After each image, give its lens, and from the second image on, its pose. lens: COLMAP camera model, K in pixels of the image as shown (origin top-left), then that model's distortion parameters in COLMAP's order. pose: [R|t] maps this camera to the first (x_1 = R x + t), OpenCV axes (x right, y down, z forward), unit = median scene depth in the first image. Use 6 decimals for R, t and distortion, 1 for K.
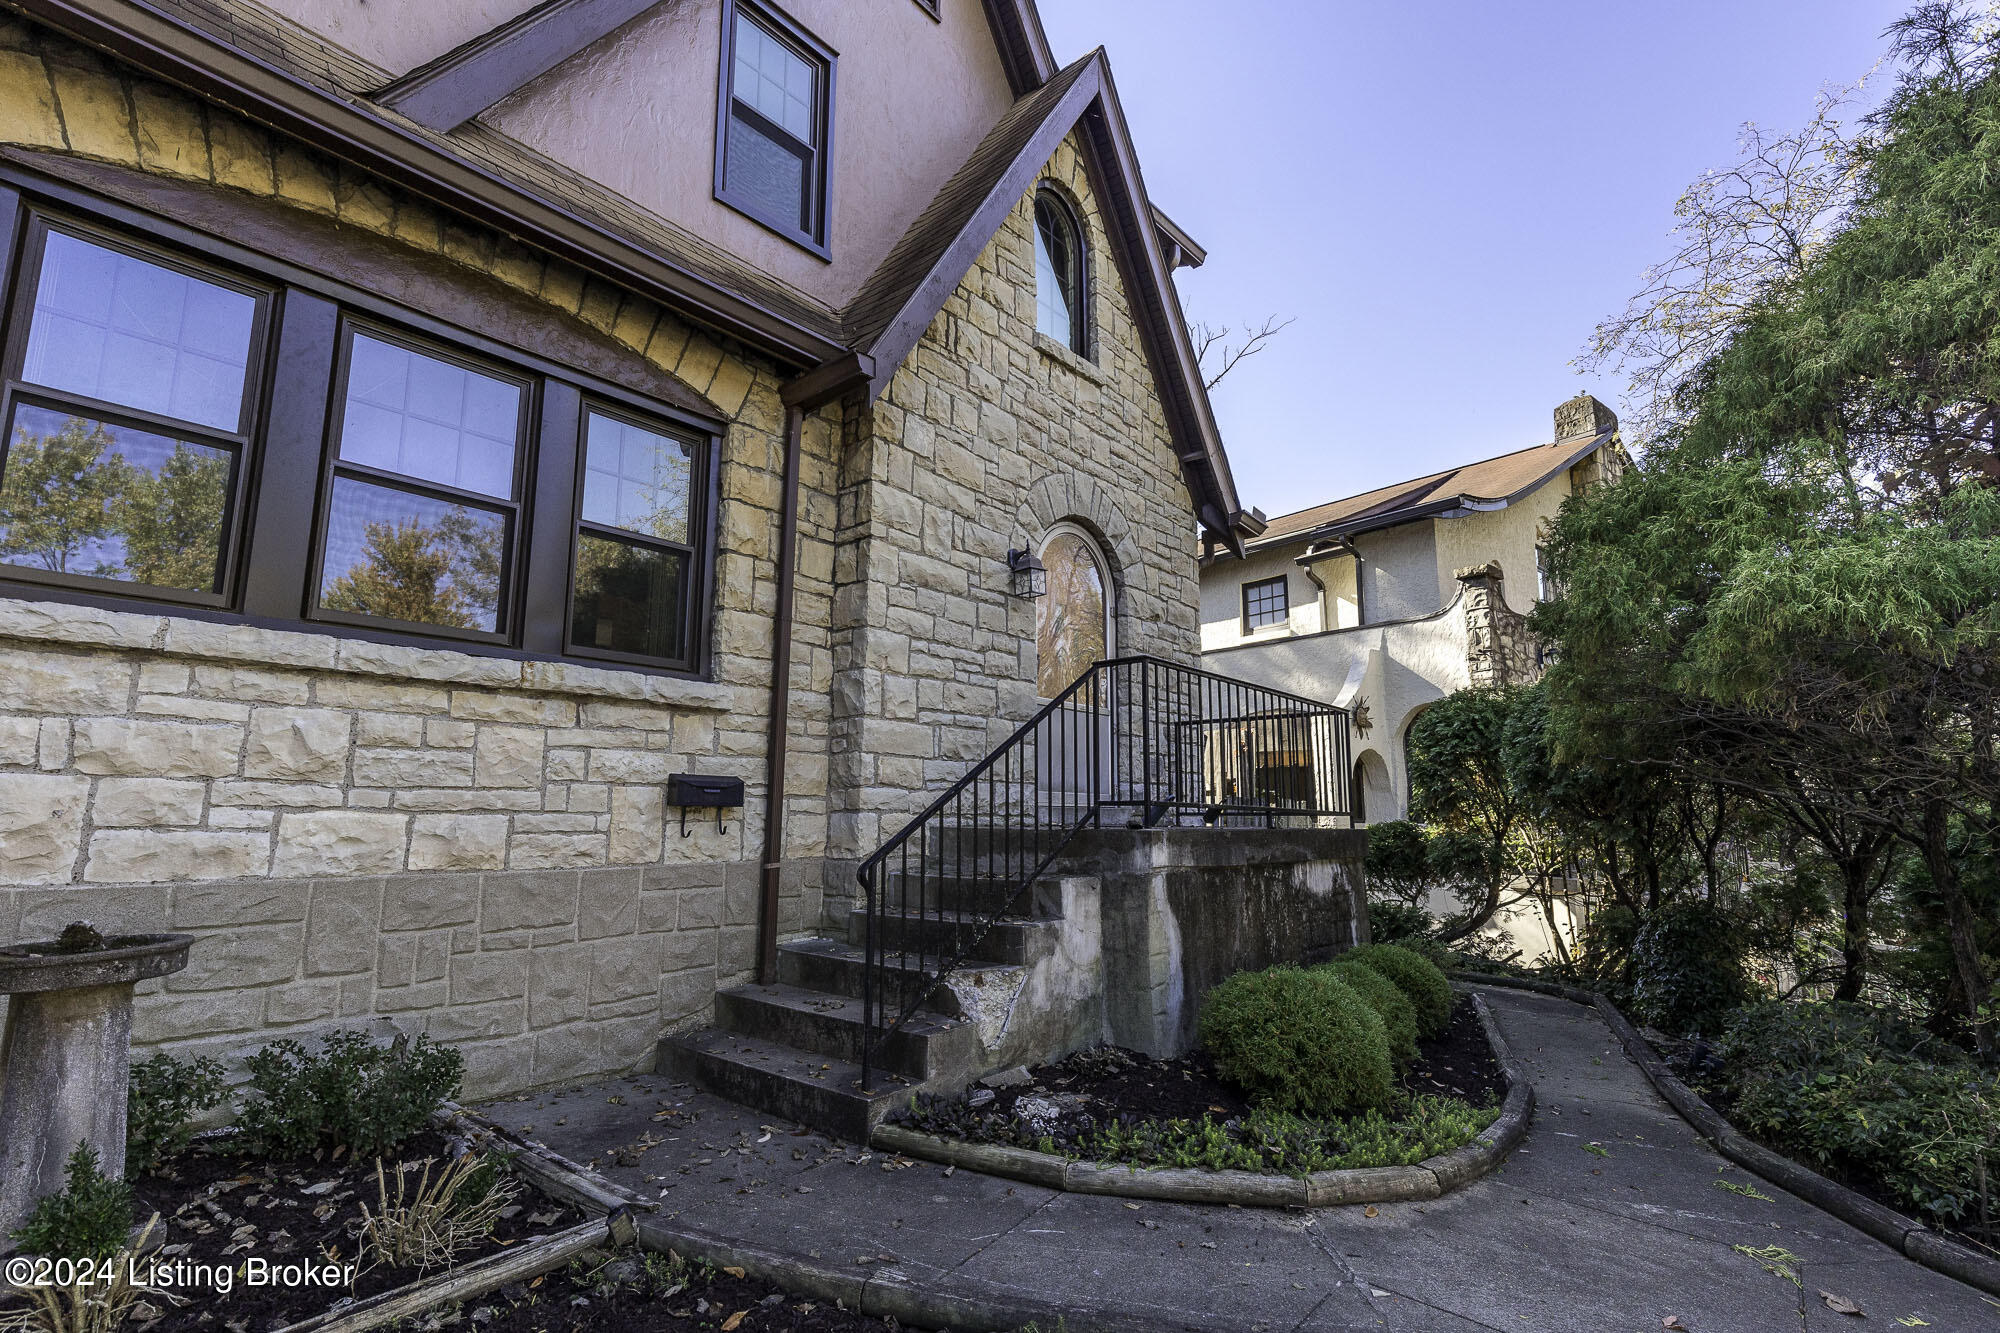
lens RADIAL K [[933.2, 0, 998.5], [0, 933.2, 674.8], [0, 0, 1]] dist [0.009002, -0.001160]
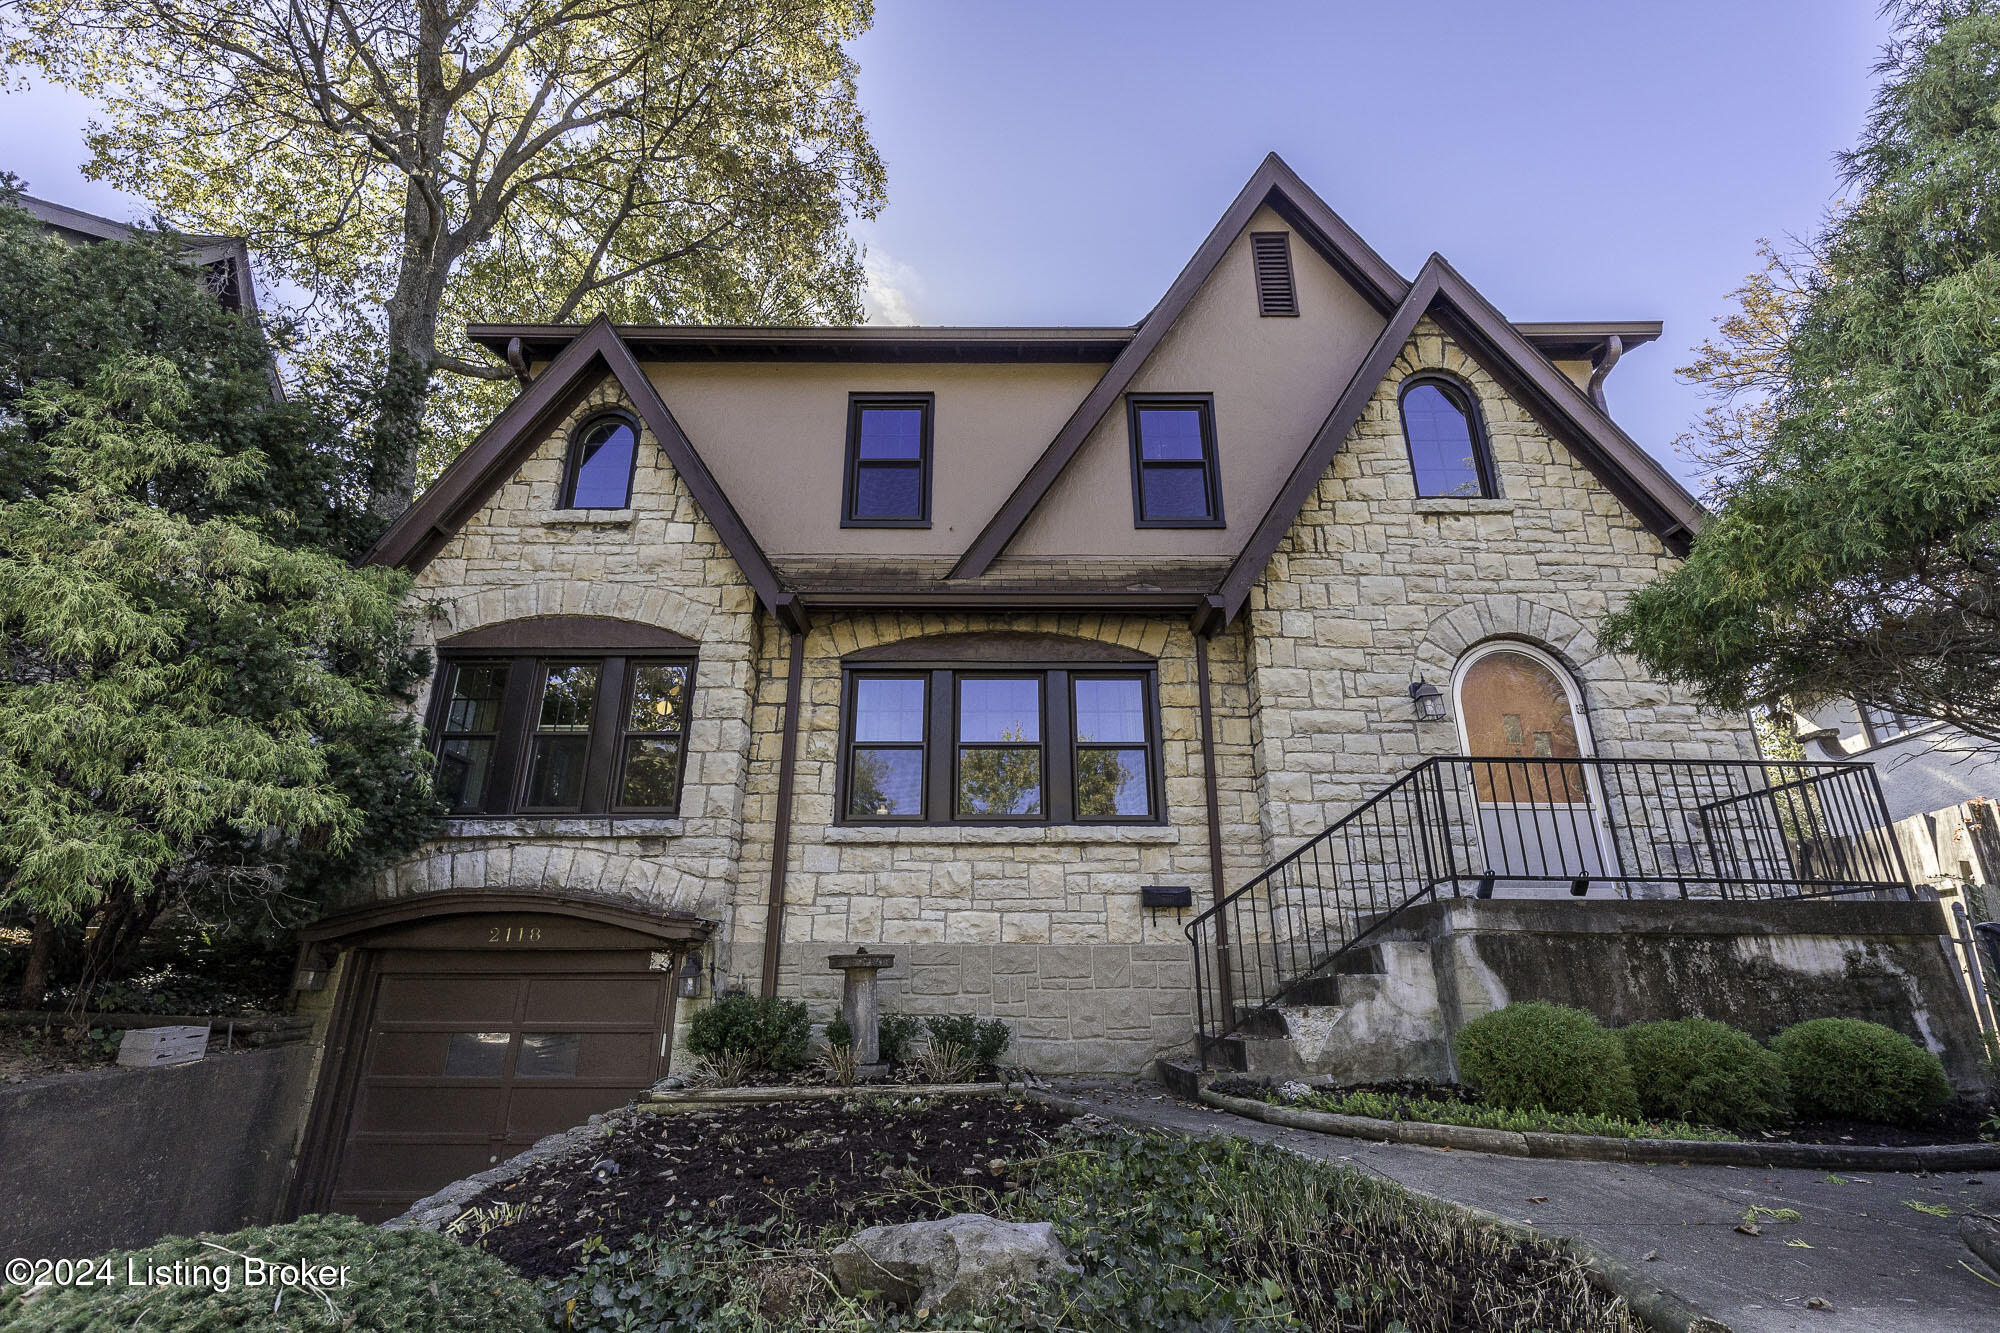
lens RADIAL K [[933.2, 0, 998.5], [0, 933.2, 674.8], [0, 0, 1]] dist [0.009002, -0.001160]
pose [[0.655174, -0.251670, -0.712326, 0.721369], [0.117395, 0.965344, -0.233087, 0.100070], [0.746301, 0.069089, 0.662013, -0.269632]]
